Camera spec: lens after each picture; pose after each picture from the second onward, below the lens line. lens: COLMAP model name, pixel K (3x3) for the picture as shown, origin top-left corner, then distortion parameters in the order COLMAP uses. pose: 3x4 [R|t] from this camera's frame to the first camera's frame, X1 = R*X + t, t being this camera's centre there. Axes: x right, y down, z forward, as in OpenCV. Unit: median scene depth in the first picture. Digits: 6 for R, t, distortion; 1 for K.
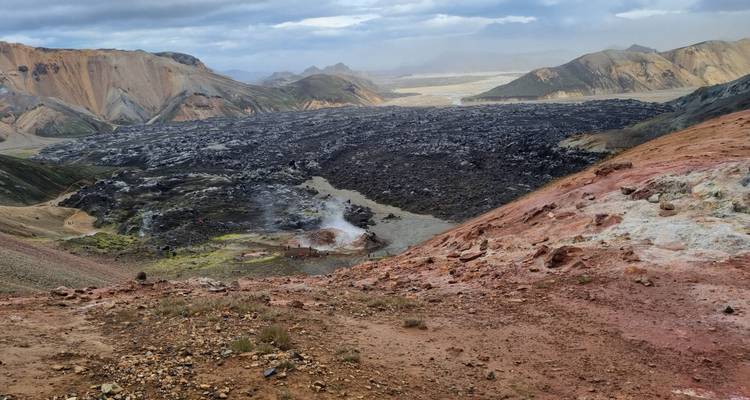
lens RADIAL K [[559.9, 0, 374.2], [0, 559.9, 199.2], [0, 0, 1]] dist [0.055367, -0.033032]
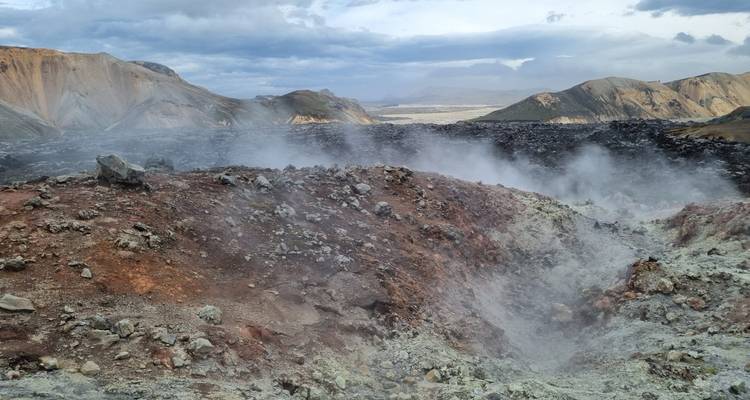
lens RADIAL K [[559.9, 0, 376.3], [0, 559.9, 200.3], [0, 0, 1]] dist [0.055367, -0.033032]
pose [[0.998843, 0.029817, 0.037735, -0.013181], [-0.027680, 0.998050, -0.055949, 0.009244], [-0.039330, 0.054840, 0.997720, 0.120068]]
